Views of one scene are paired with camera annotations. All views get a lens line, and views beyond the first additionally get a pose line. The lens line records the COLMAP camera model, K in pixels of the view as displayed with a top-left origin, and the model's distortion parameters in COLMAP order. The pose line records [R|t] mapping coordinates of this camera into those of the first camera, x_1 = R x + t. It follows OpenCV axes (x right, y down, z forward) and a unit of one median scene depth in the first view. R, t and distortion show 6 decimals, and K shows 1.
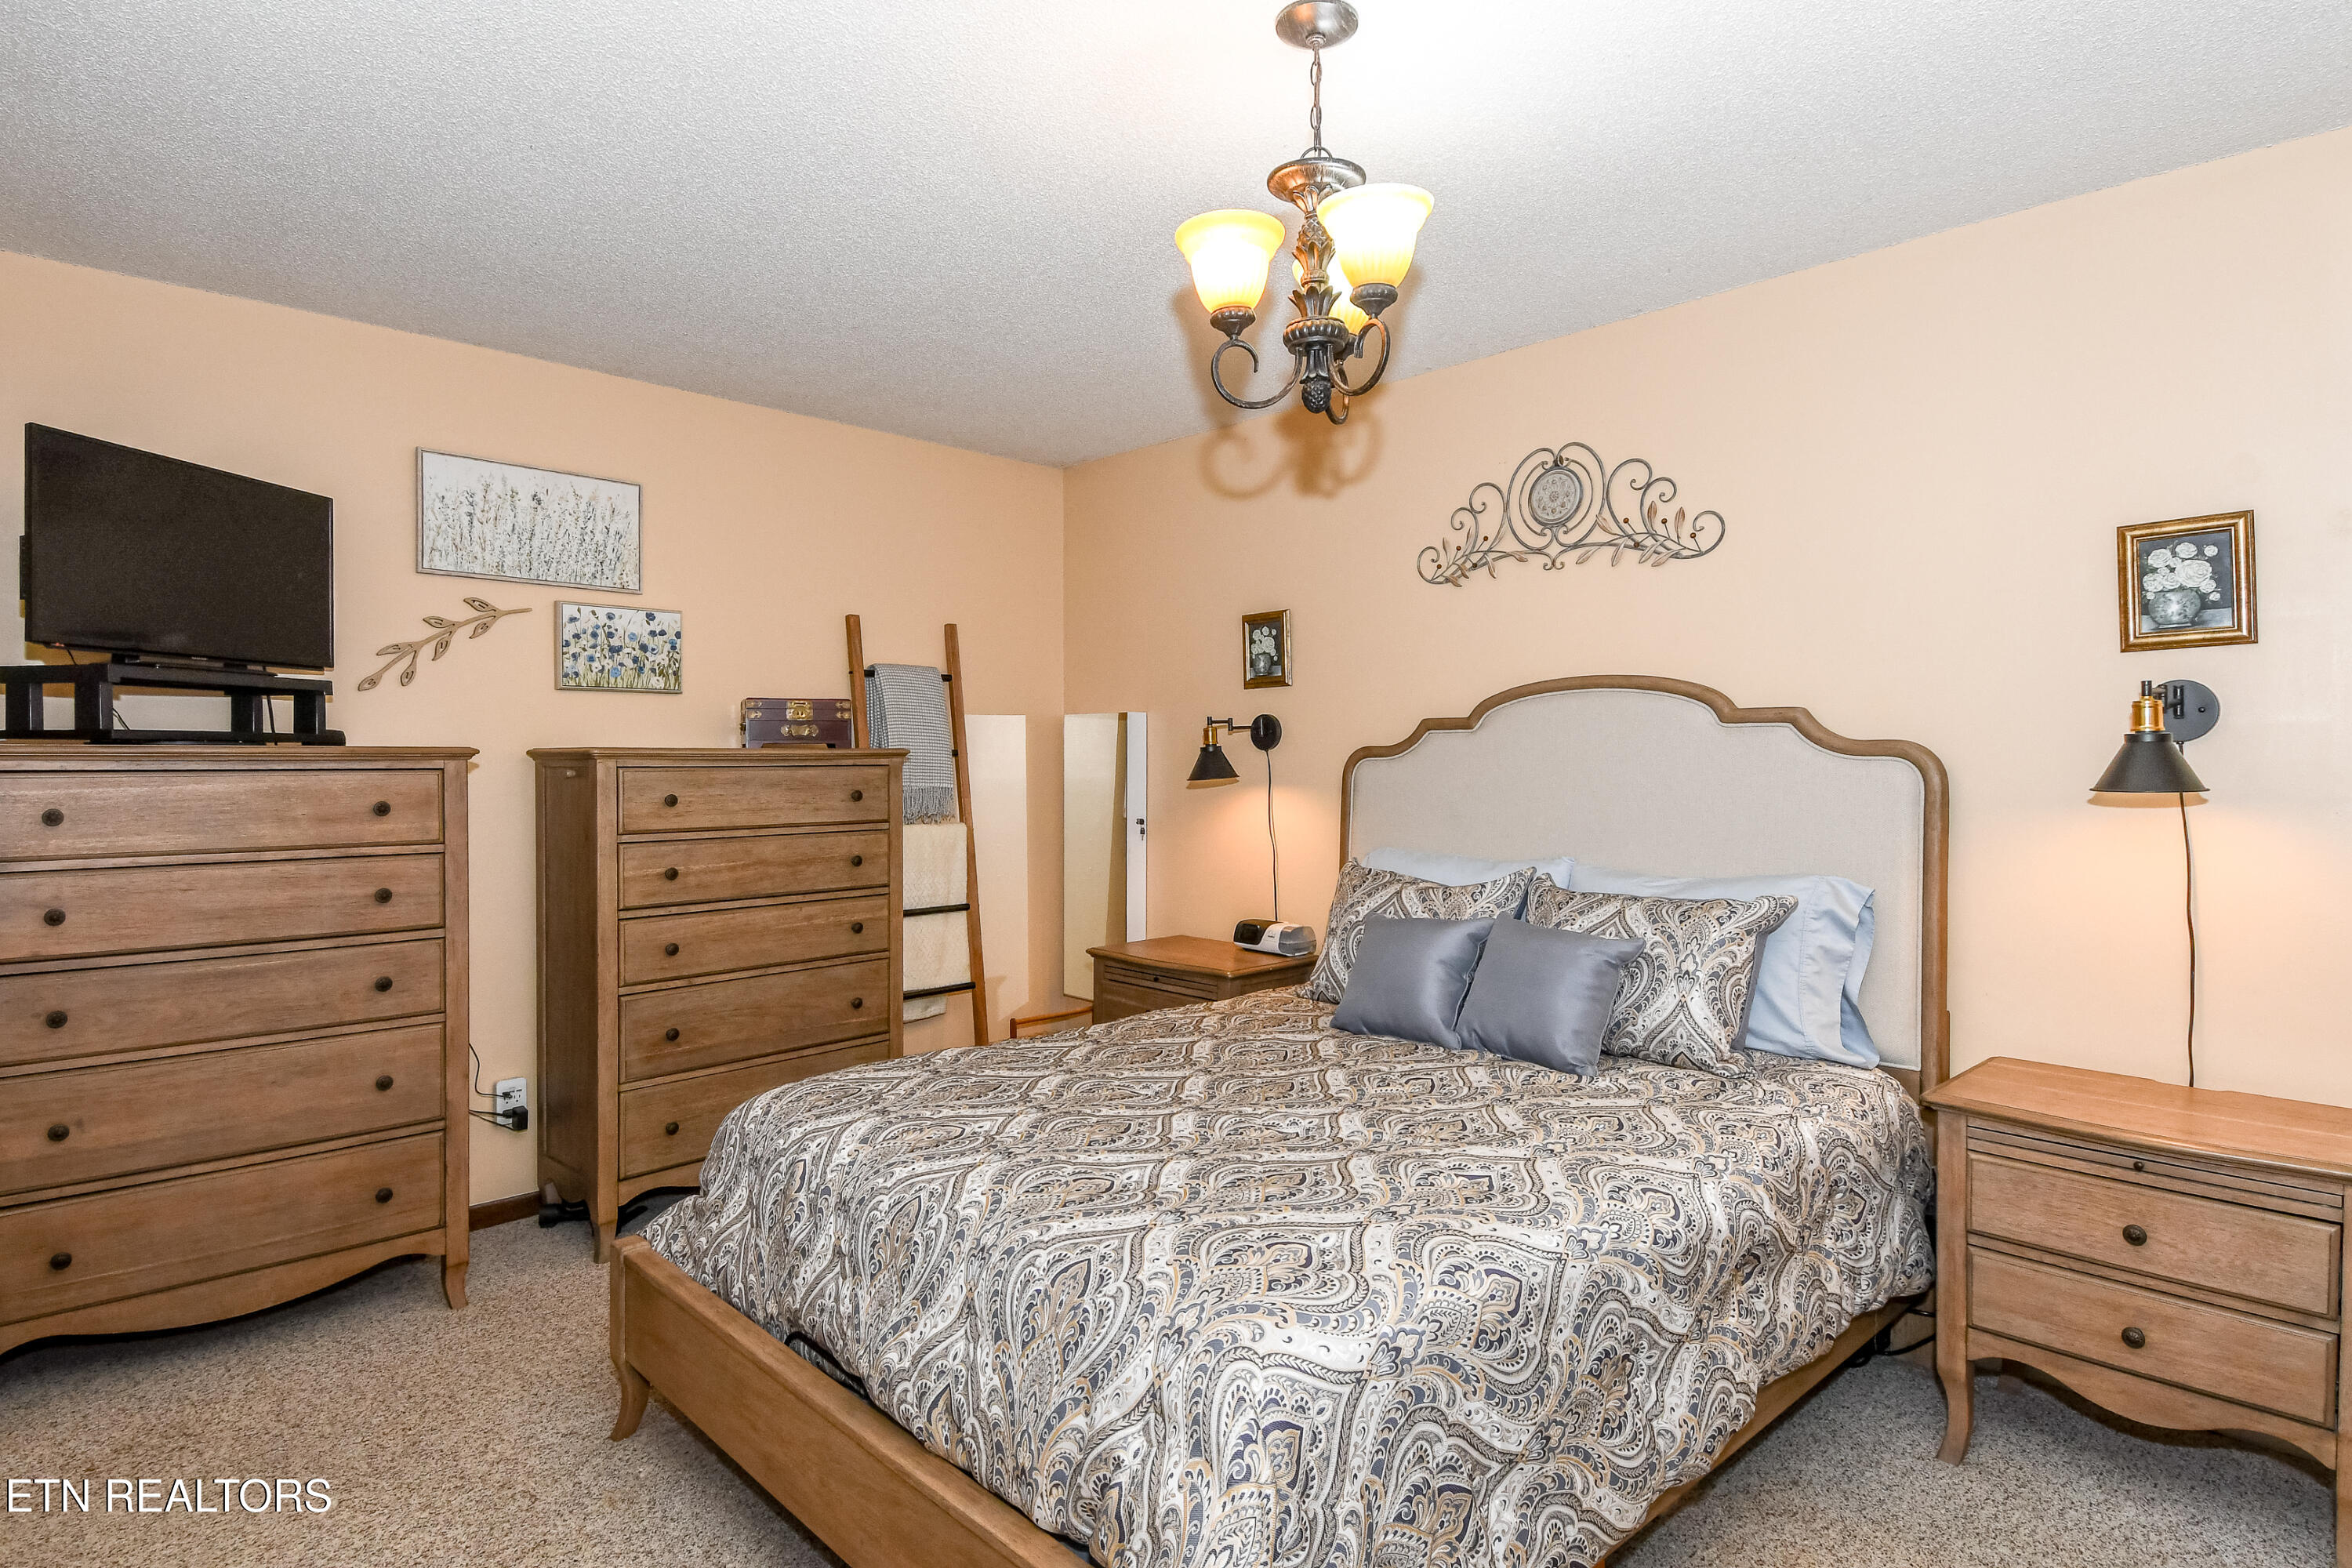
lens RADIAL K [[1228.3, 0, 1200.9], [0, 1228.3, 767.9], [0, 0, 1]] dist [0.066303, -0.038708]
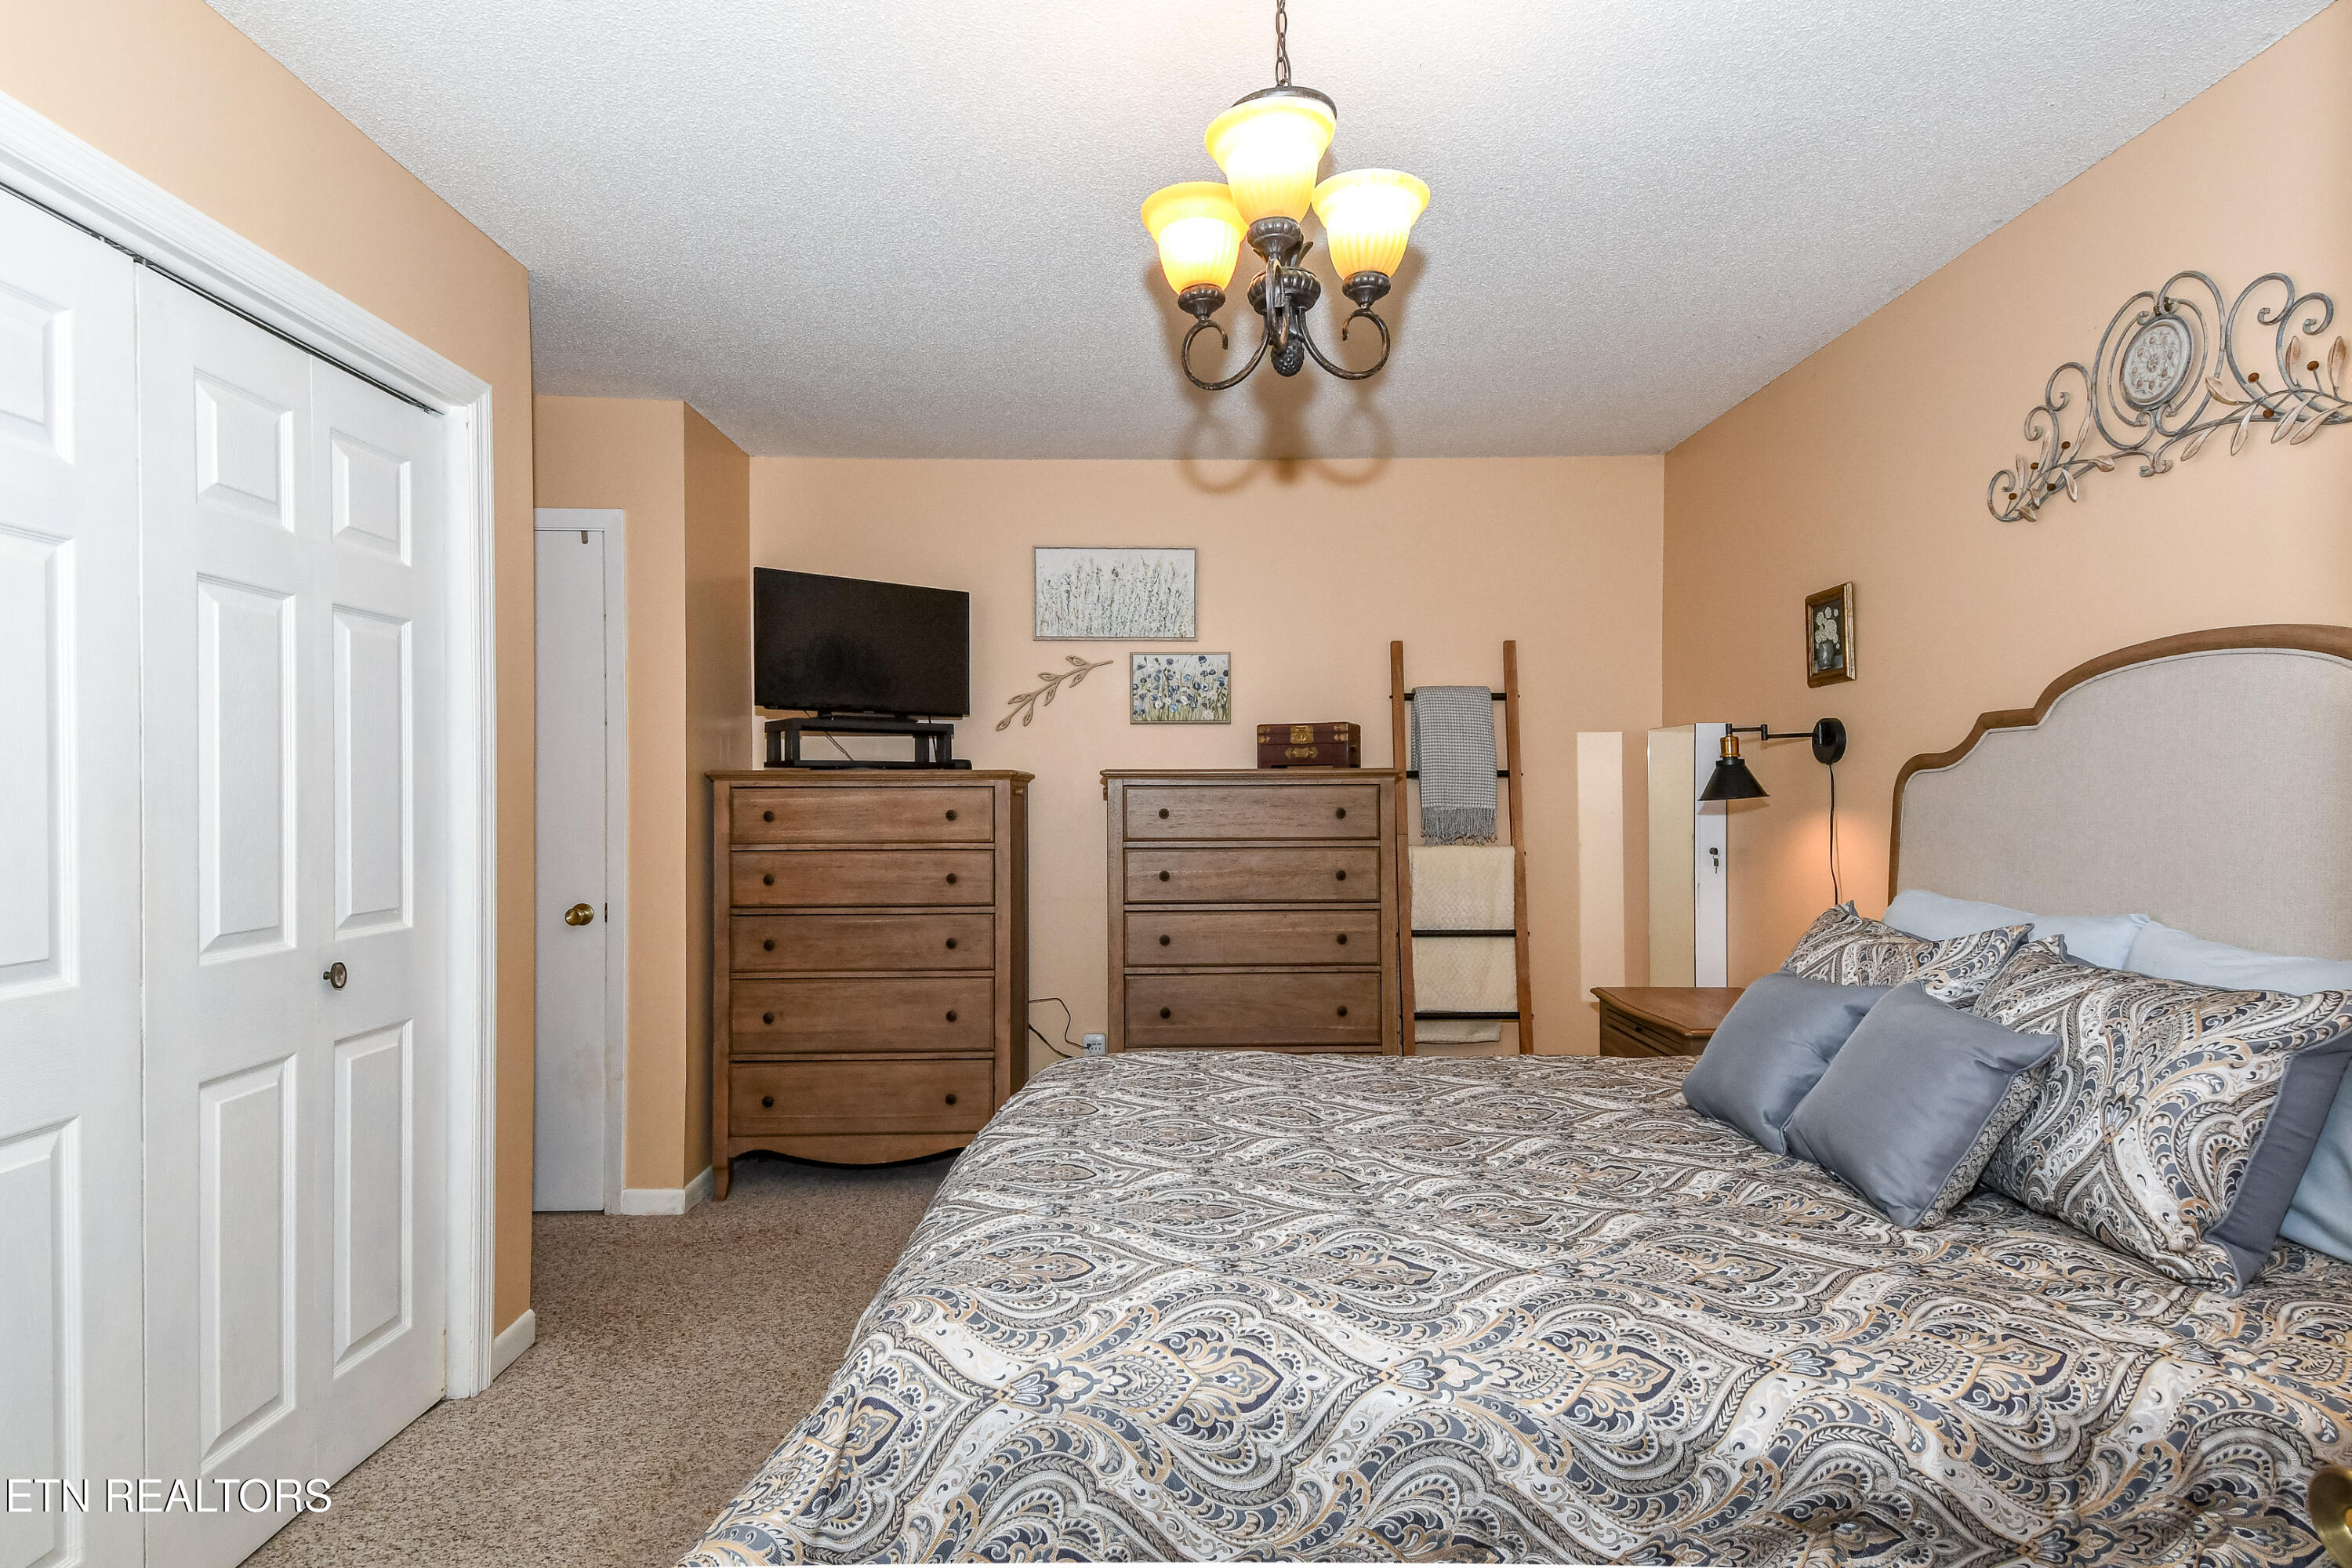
lens RADIAL K [[1228.3, 0, 1210.4], [0, 1228.3, 792.1], [0, 0, 1]] dist [0.066303, -0.038708]
pose [[0.725324, -0.004055, -0.688395, 0.409348], [-0.002534, 0.999960, -0.008560, 0.015425], [0.688403, 0.007953, 0.725285, 0.187994]]
